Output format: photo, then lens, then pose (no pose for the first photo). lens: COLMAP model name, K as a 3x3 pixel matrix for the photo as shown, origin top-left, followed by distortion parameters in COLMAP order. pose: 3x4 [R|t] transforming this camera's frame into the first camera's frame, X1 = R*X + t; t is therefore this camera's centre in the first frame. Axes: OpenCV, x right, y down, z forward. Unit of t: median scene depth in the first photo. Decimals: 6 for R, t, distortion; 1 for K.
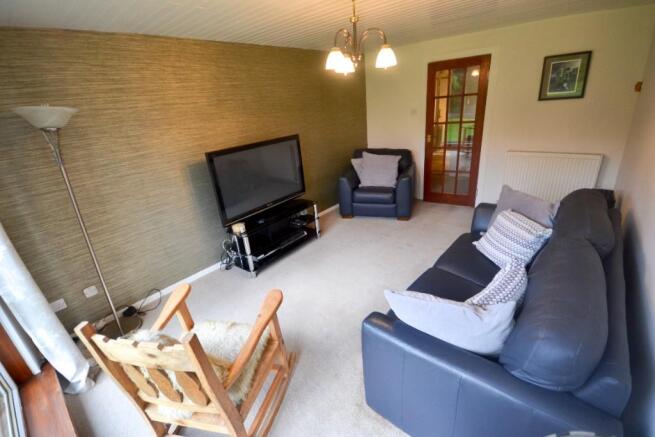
lens RADIAL K [[300.0, 0, 327.1], [0, 300.0, 218.1], [0, 0, 1]] dist [0.005038, -0.001127]
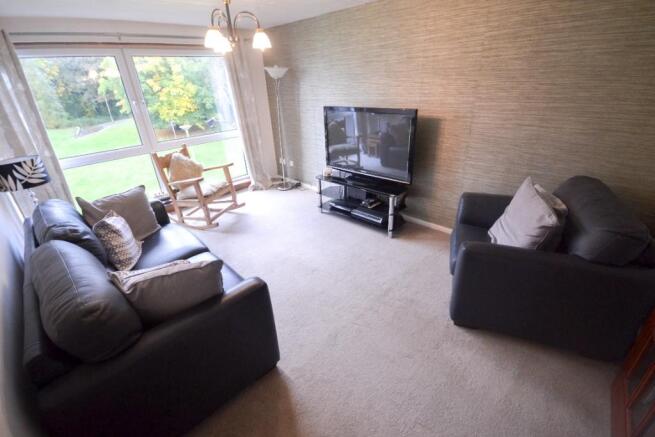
lens RADIAL K [[300.0, 0, 326.9], [0, 300.0, 218.7], [0, 0, 1]] dist [0.005038, -0.001127]
pose [[-0.110651, 0.508466, -0.853943, 0.770137], [-0.300050, 0.802036, 0.516439, -0.400556], [0.947484, 0.313370, 0.063820, 0.862406]]
